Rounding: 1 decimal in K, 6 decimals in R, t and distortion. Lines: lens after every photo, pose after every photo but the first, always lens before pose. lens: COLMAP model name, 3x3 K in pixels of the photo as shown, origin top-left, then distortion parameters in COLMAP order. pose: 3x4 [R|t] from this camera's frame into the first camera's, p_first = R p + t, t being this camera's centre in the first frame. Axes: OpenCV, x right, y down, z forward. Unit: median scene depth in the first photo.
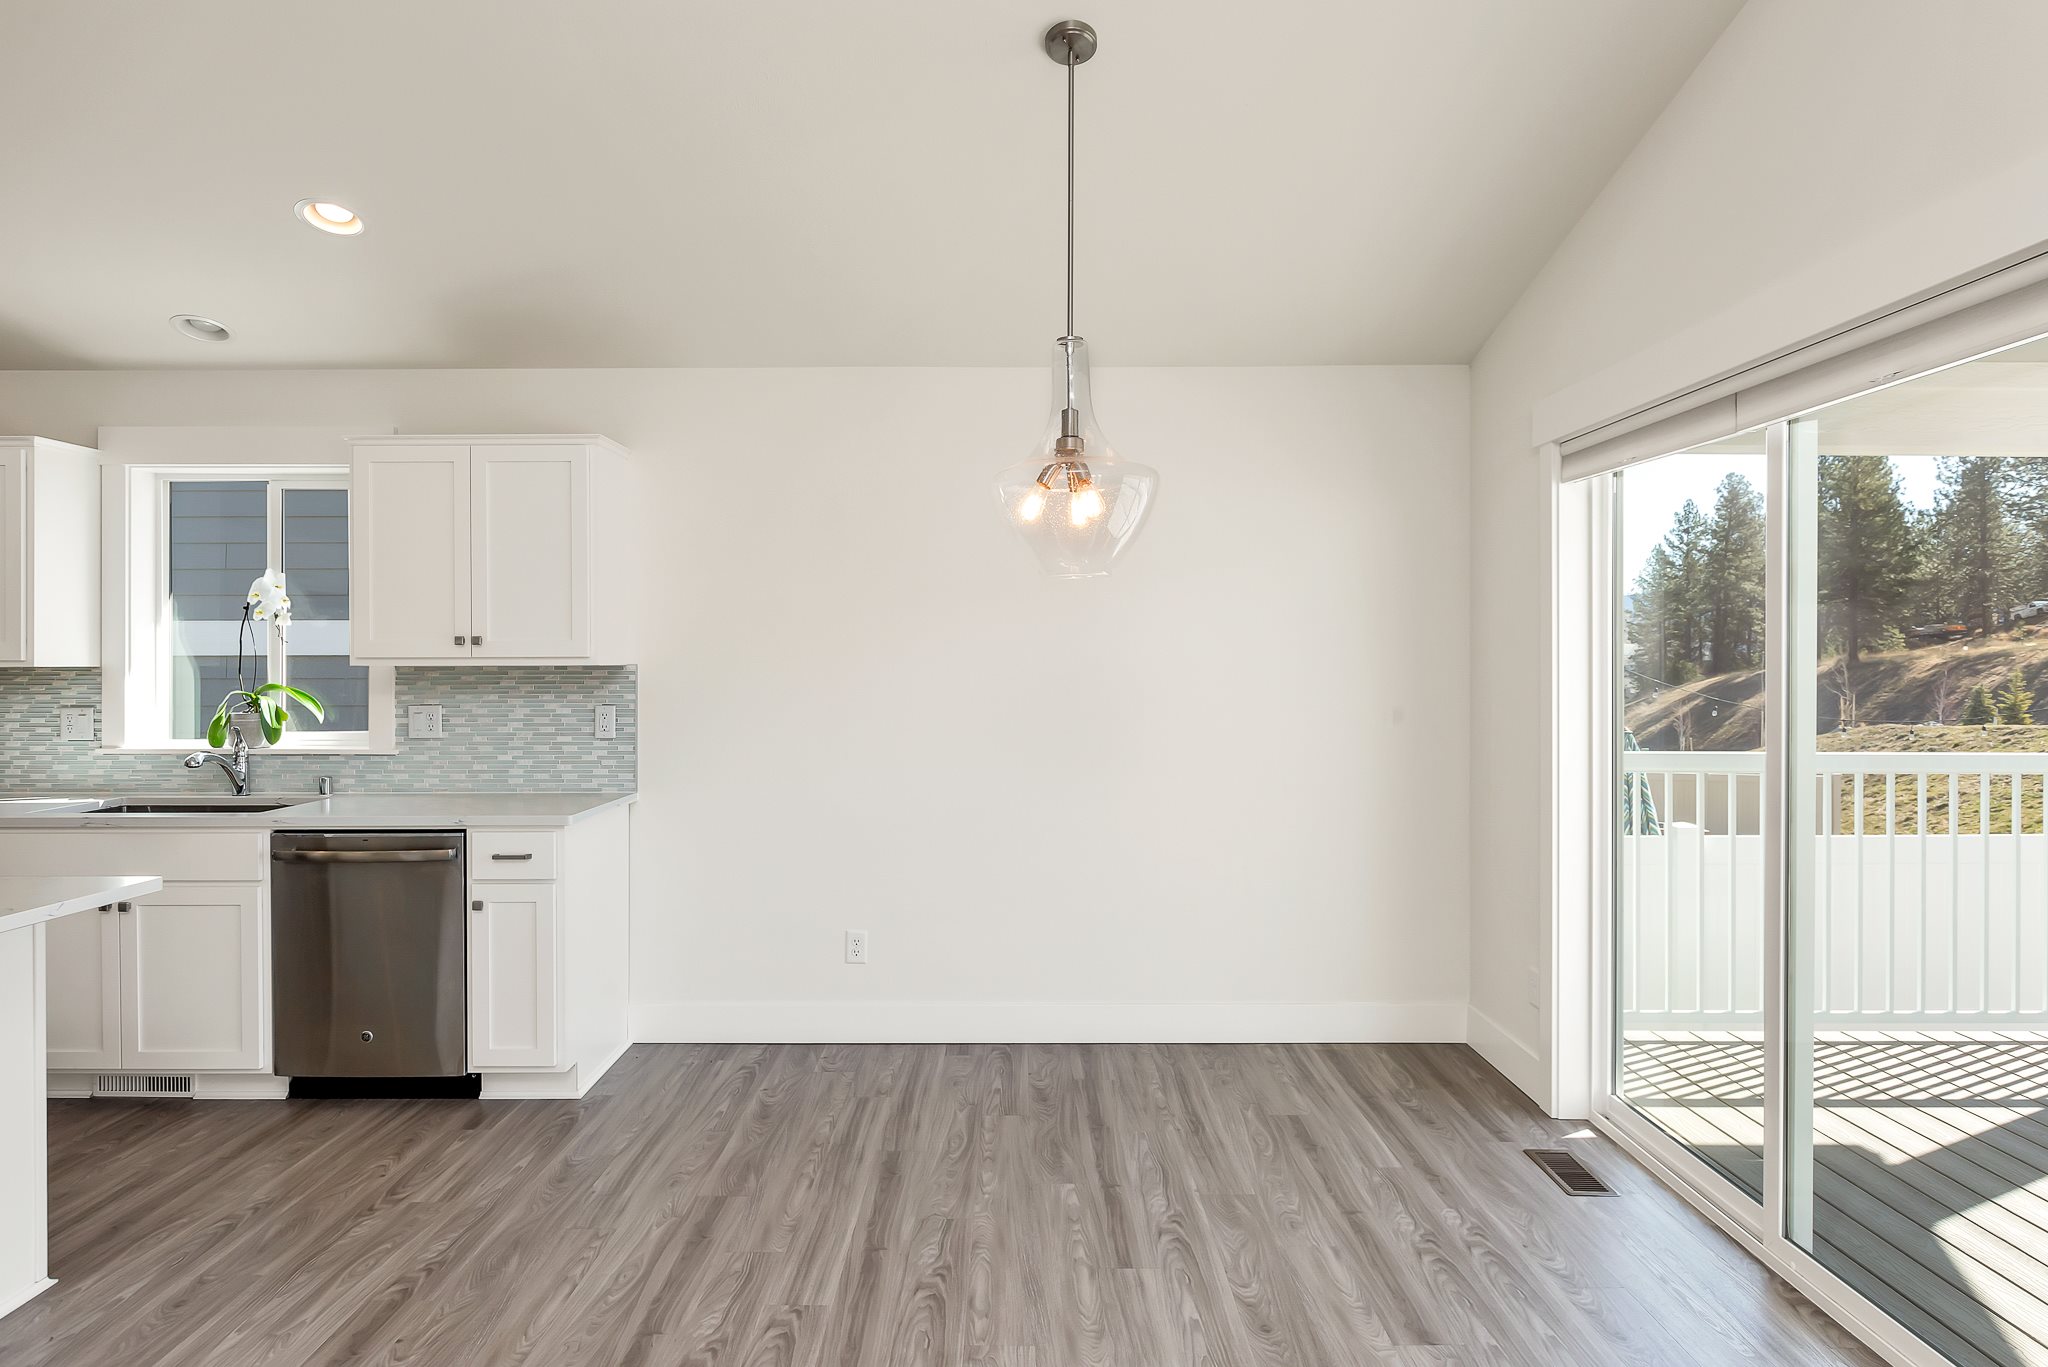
lens RADIAL K [[1178.8, 0, 1022.1], [0, 1178.8, 664.6], [0, 0, 1]] dist [-0.005391, -0.001540]
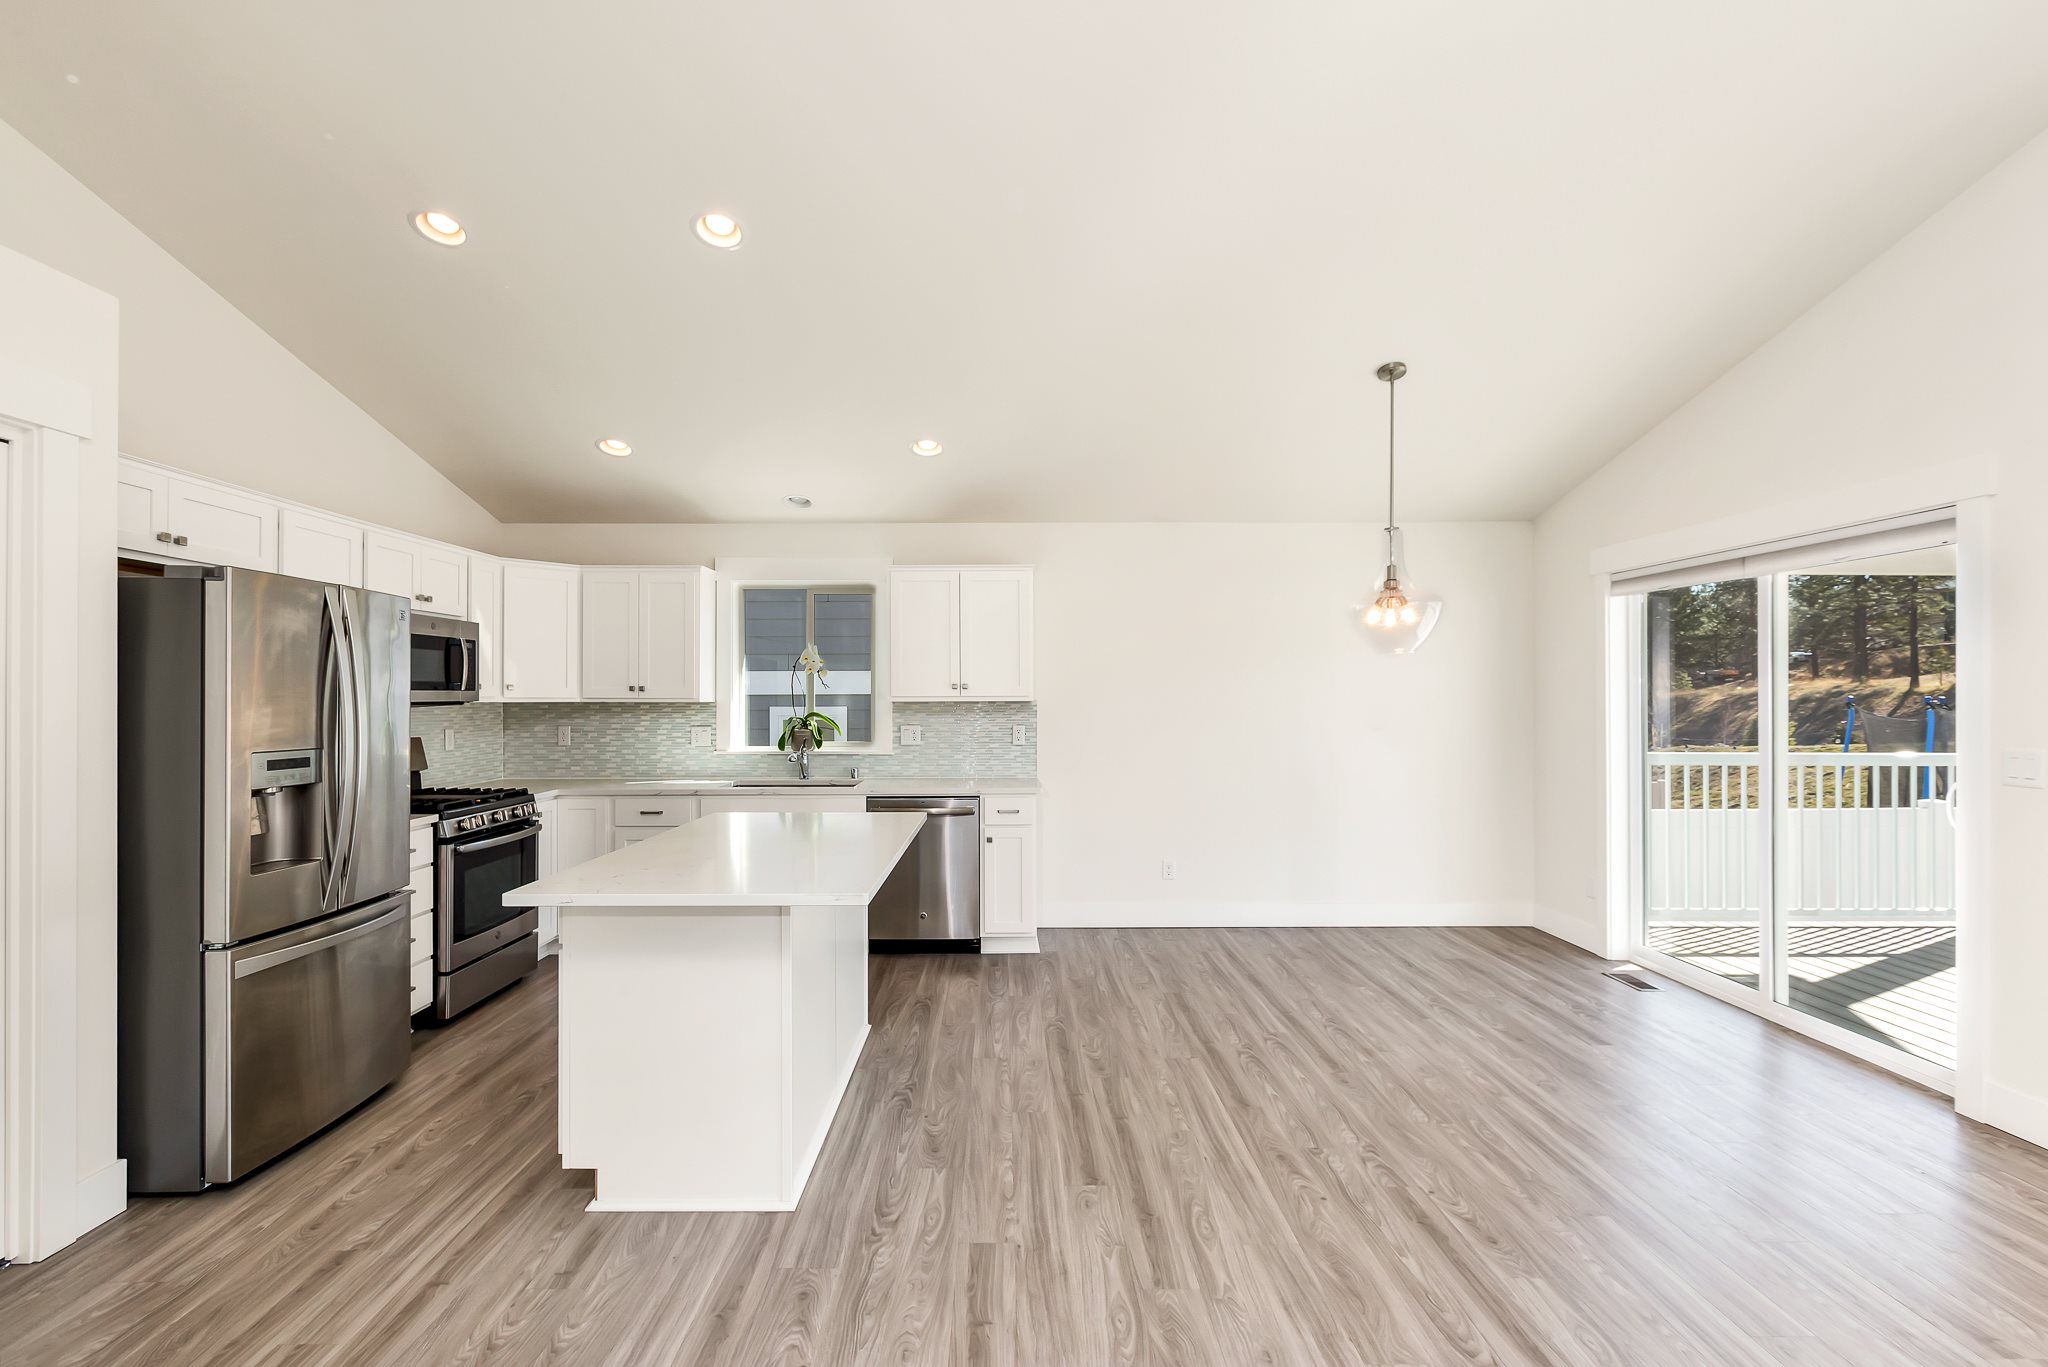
lens RADIAL K [[910.1, 0, 1025.5], [0, 910.1, 697.9], [0, 0, 1]] dist [0.001143, 0.000810]
pose [[0.999947, -0.000056, 0.010264, -0.363122], [0.000088, 0.999995, -0.003119, 0.000343], [-0.010264, 0.003120, 0.999942, -0.292906]]
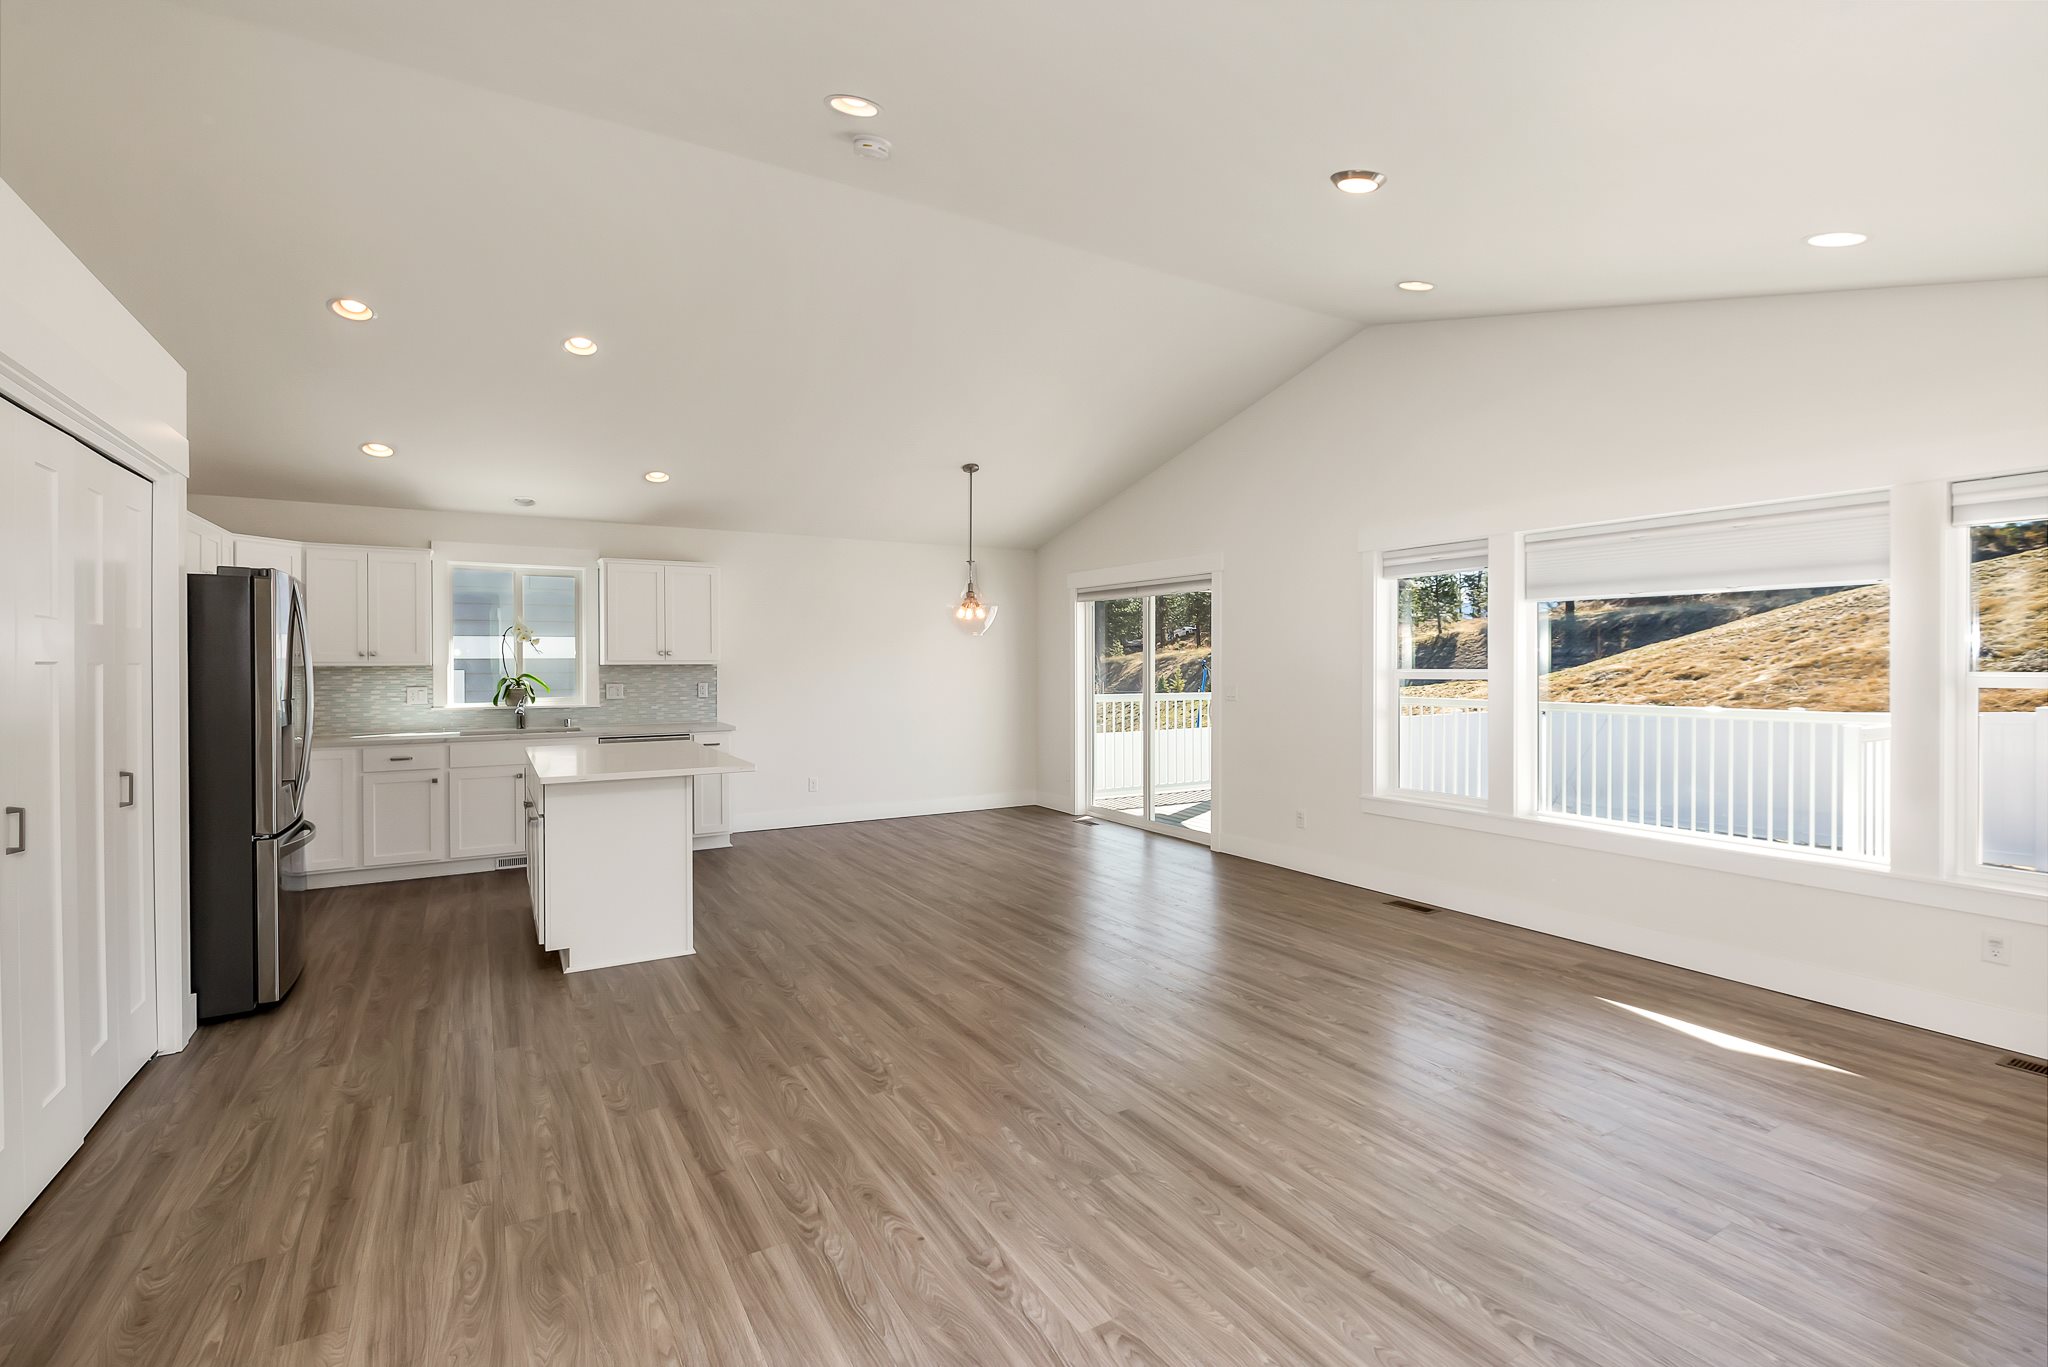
lens RADIAL K [[885.0, 0, 1017.5], [0, 885.0, 659.3], [0, 0, 1]] dist [-0.000084, 0.000352]
pose [[0.865555, 0.000328, 0.500815, -0.685533], [0.003020, 0.999978, -0.005875, 0.003044], [-0.500806, 0.006598, 0.865535, -0.747527]]
